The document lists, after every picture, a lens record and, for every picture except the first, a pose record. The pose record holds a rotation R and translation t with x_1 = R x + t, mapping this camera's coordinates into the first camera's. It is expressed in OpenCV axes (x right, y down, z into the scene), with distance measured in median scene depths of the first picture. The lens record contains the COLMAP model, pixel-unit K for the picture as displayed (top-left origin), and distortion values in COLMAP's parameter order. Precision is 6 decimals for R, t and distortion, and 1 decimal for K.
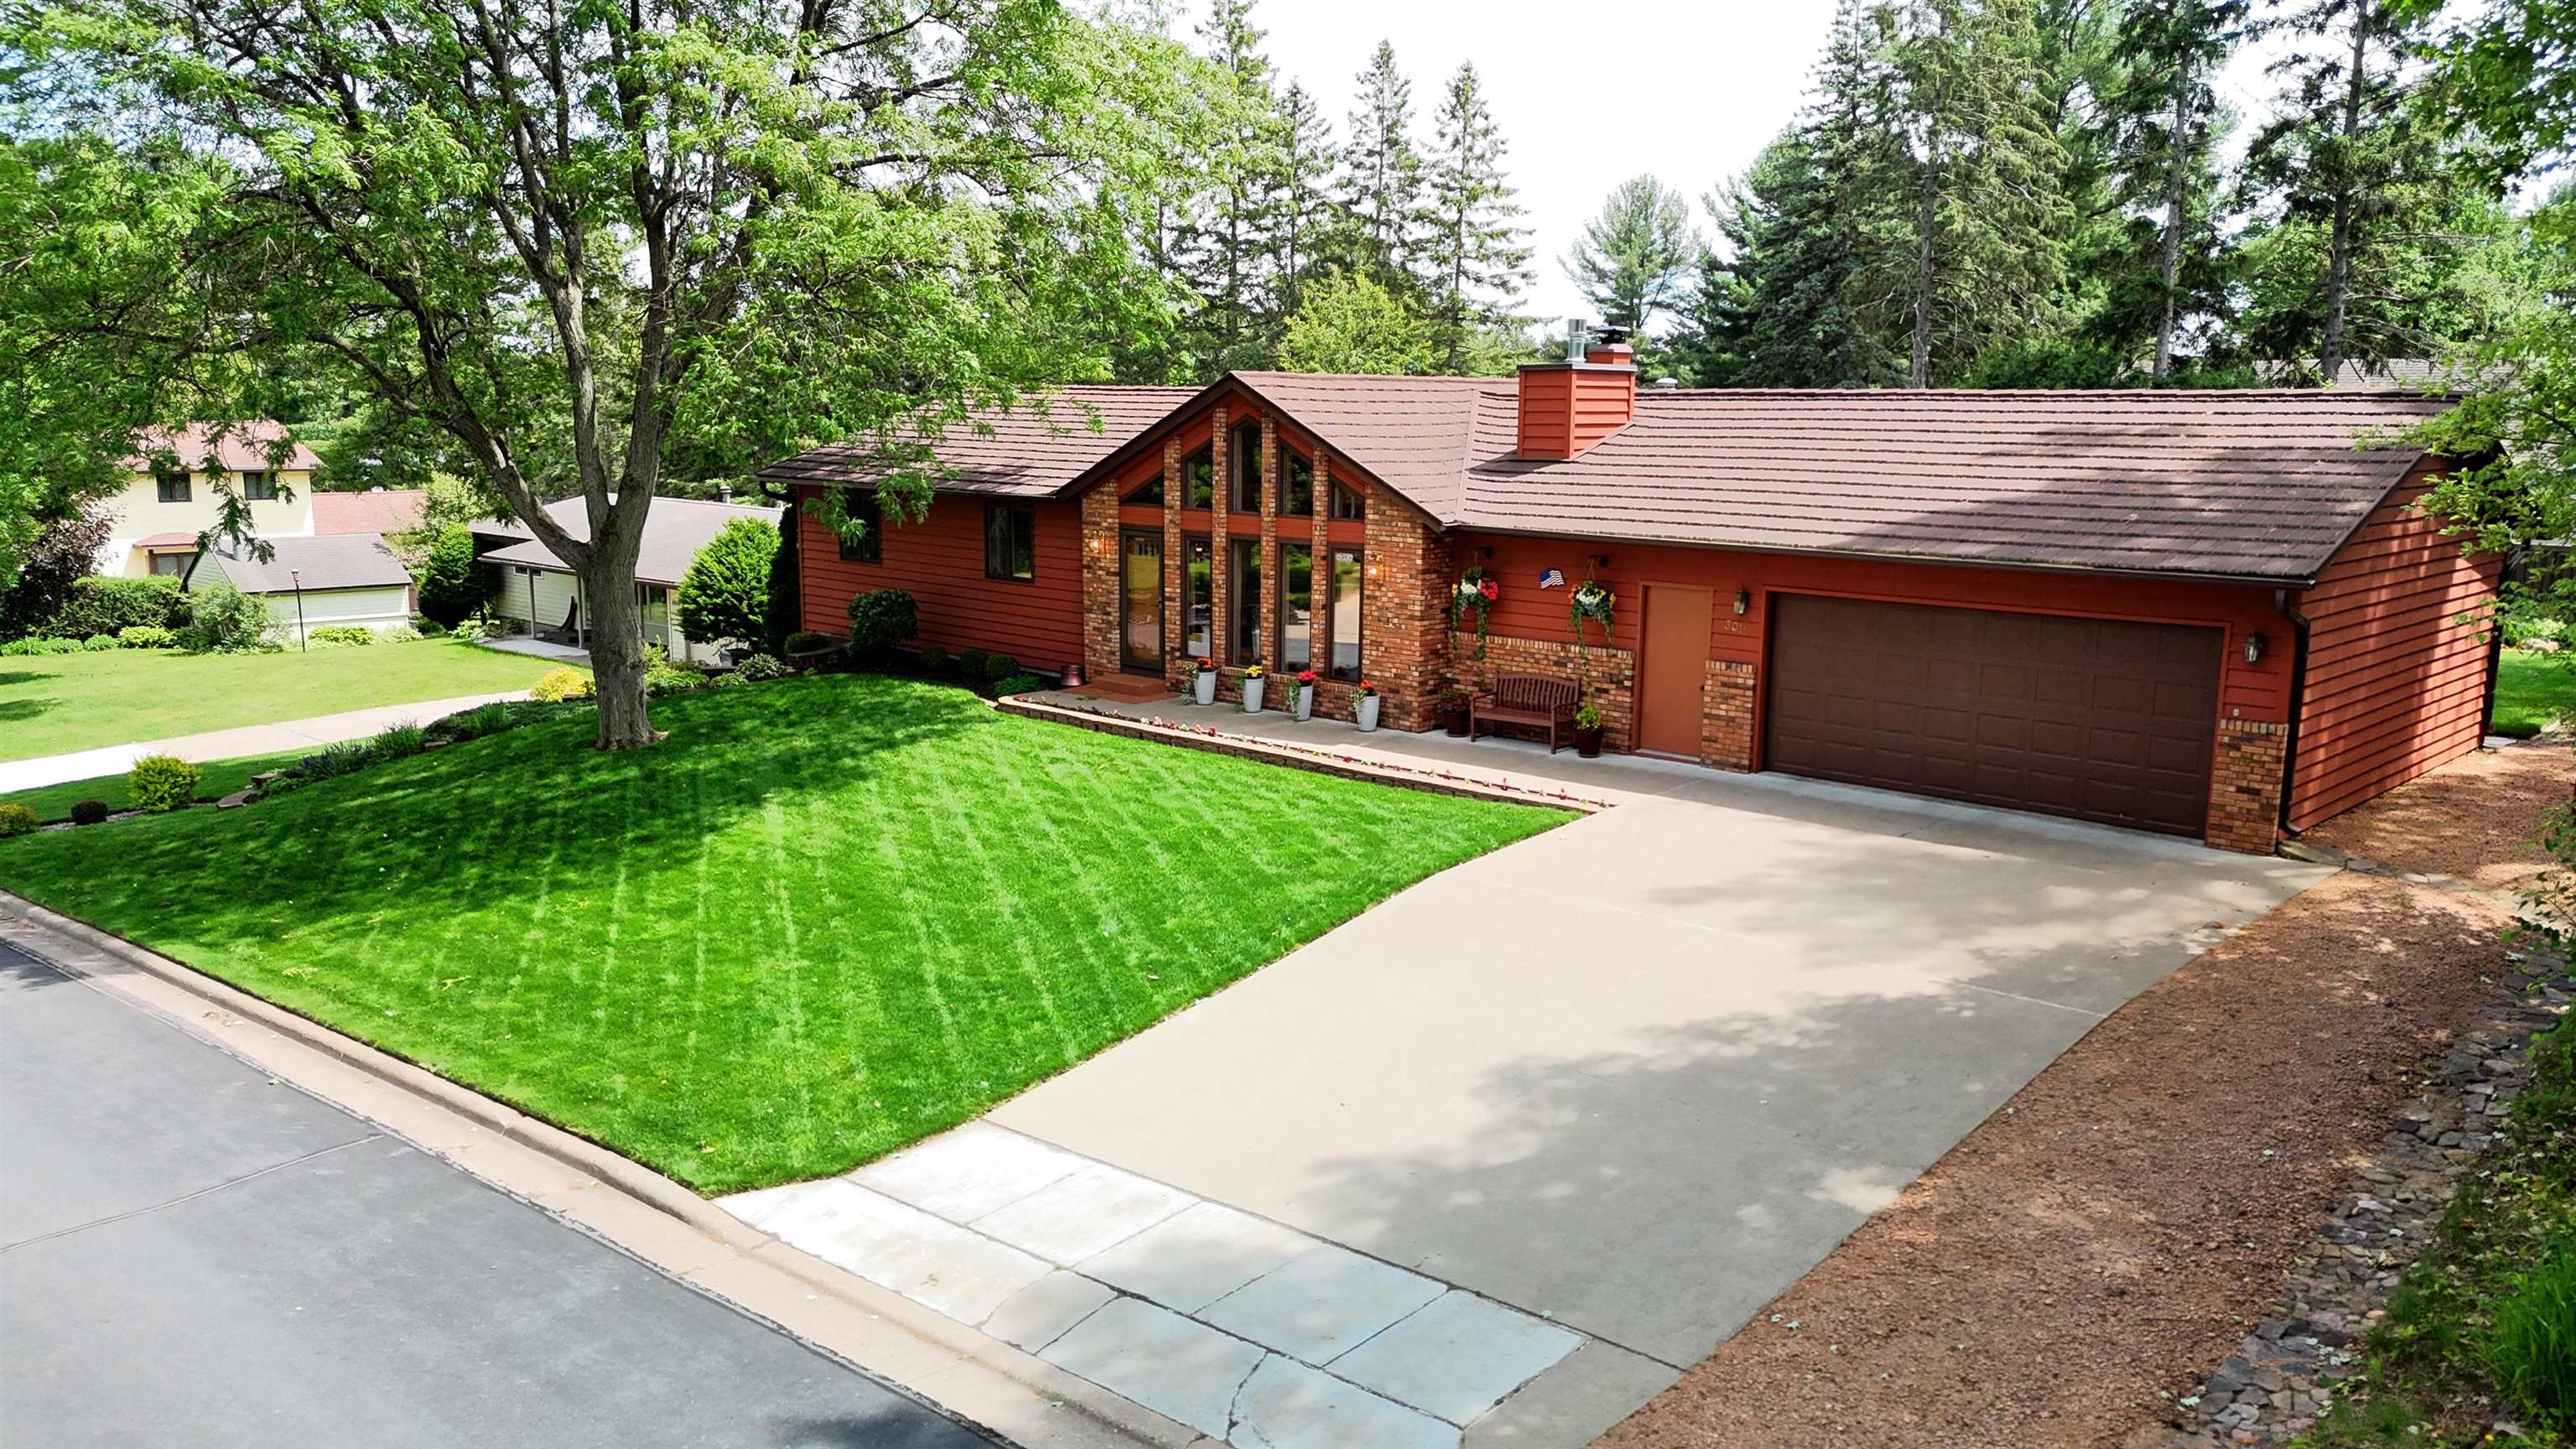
lens RADIAL K [[1897.4, 0, 1293.1], [0, 1897.4, 729.0], [0, 0, 1]] dist [0.008238, 0.000062]
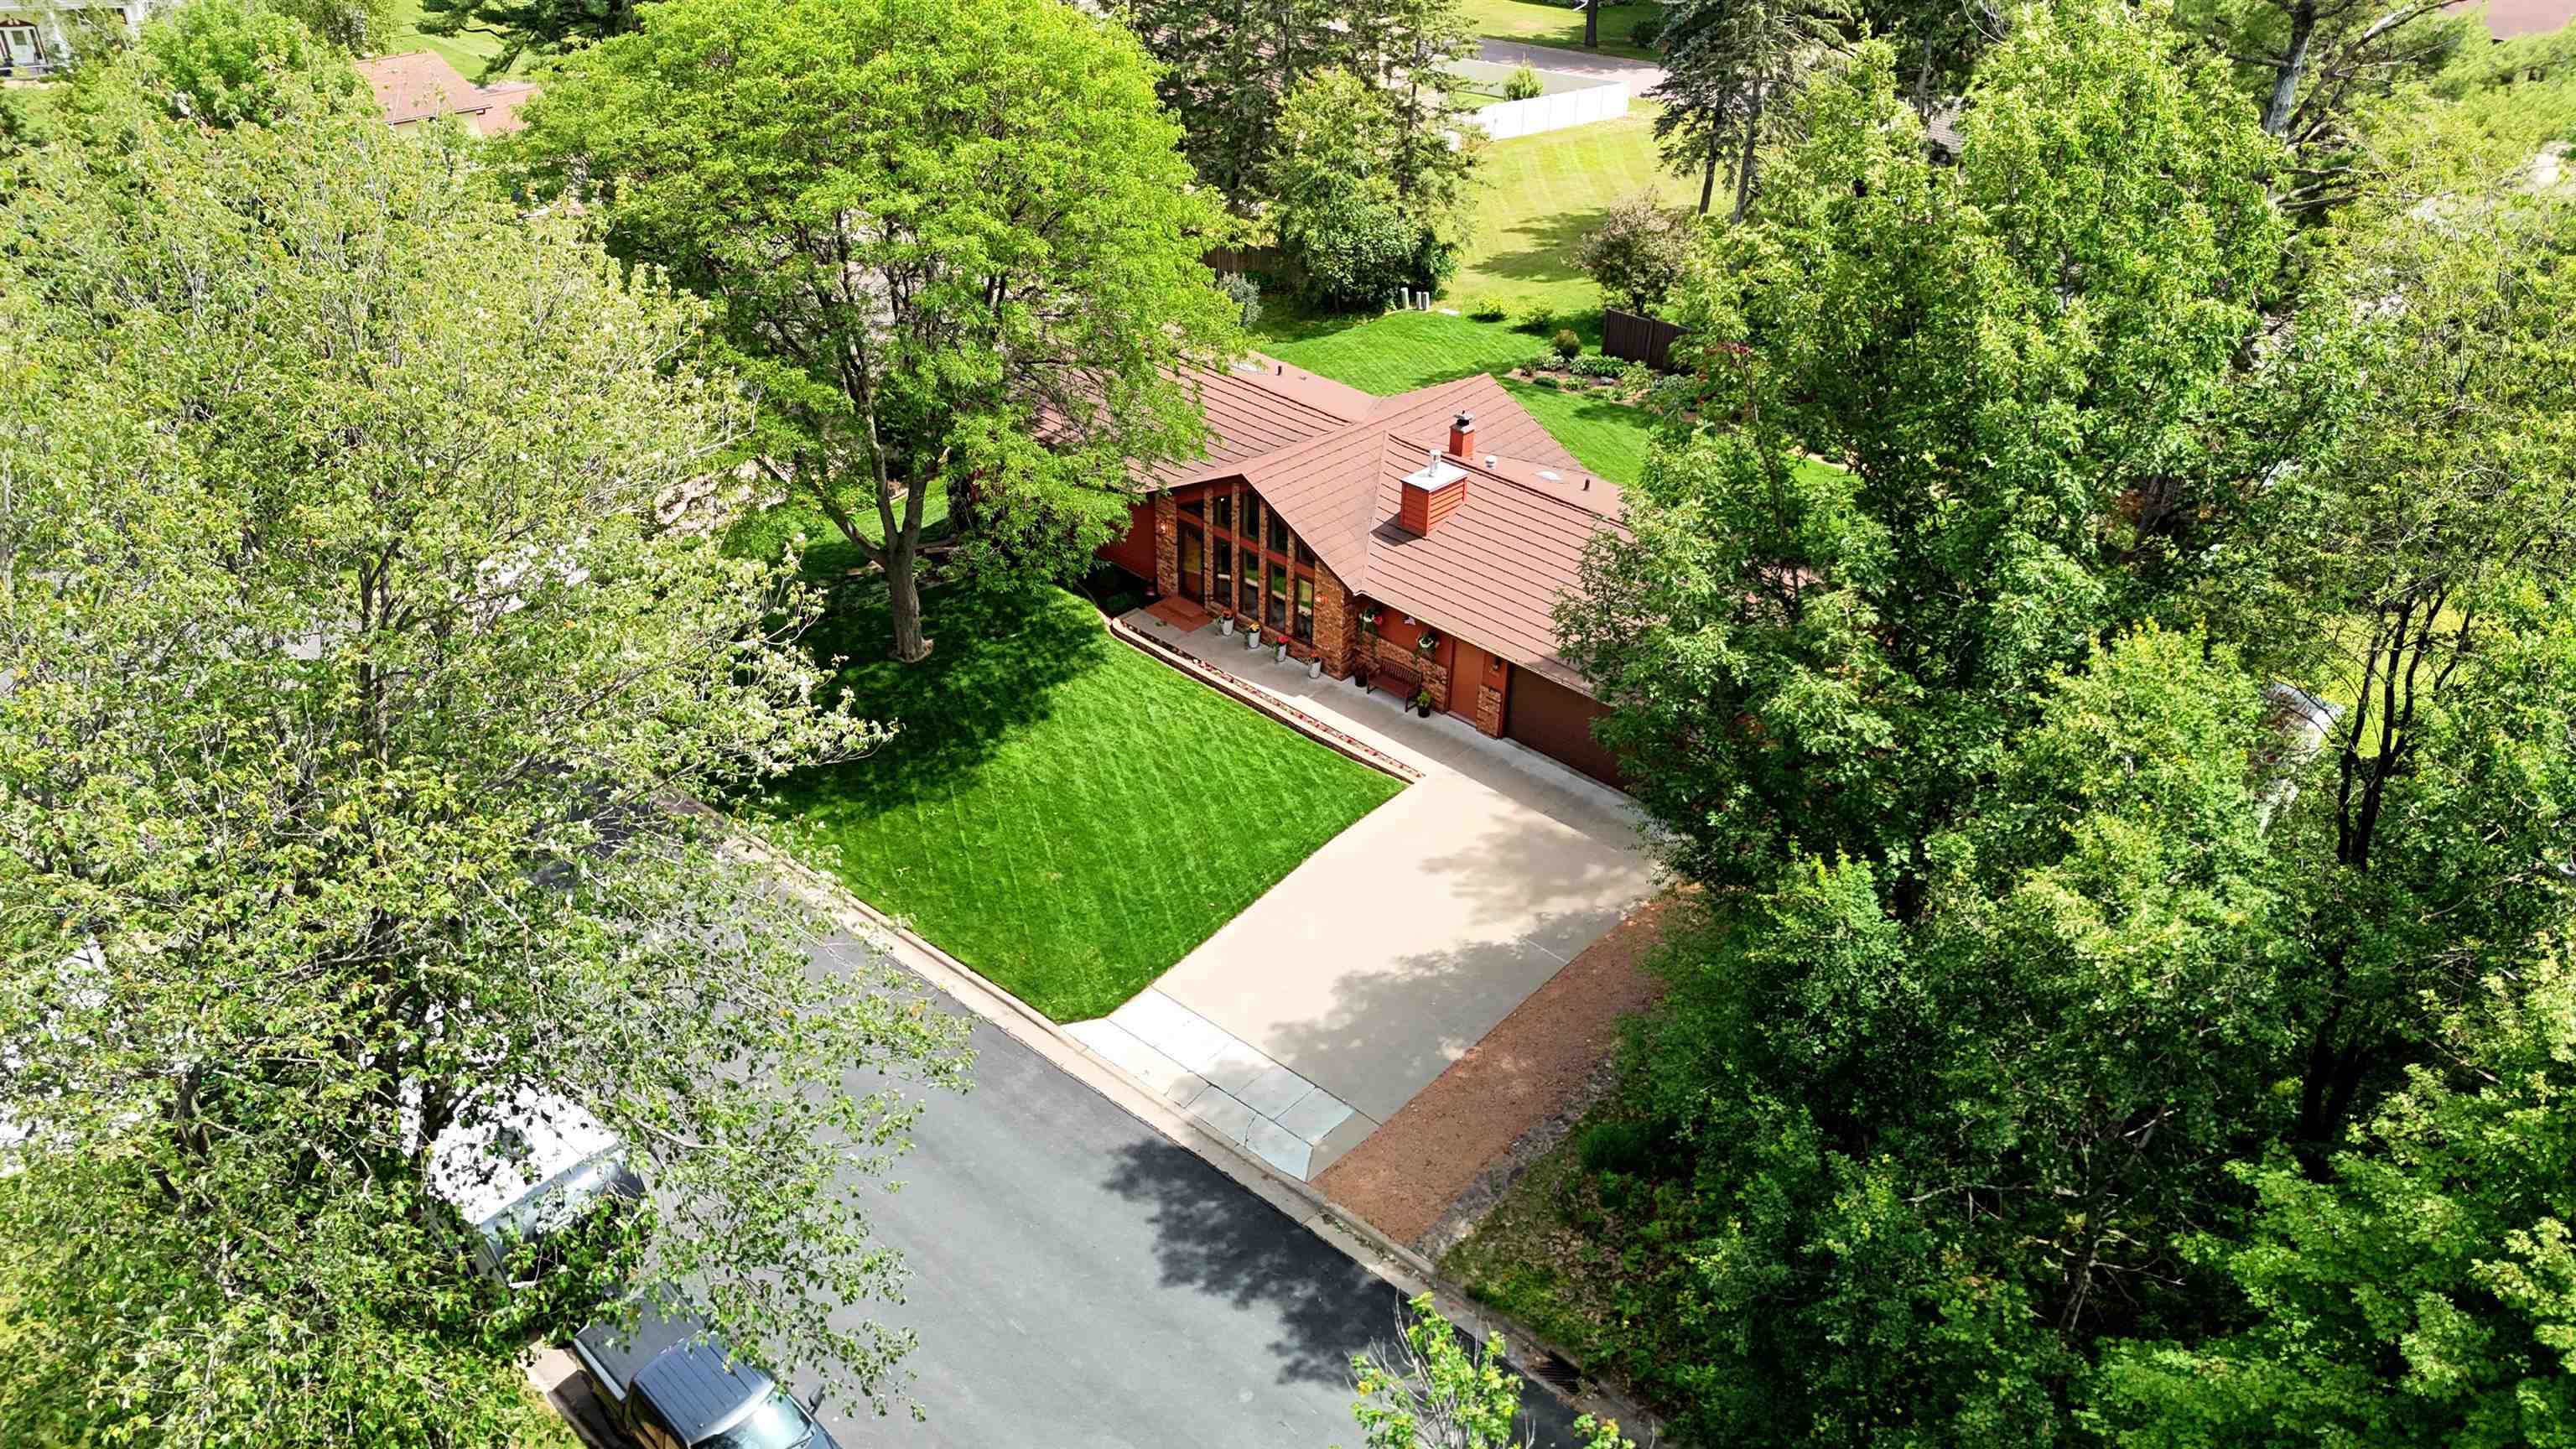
lens RADIAL K [[1897.4, 0, 1284.0], [0, 1897.4, 722.2], [0, 0, 1]] dist [0.008238, 0.000062]
pose [[0.999926, 0.008843, -0.008399, 0.041101], [-0.005076, 0.927965, 0.372633, -1.088147], [0.011089, -0.372562, 0.927941, -1.282912]]
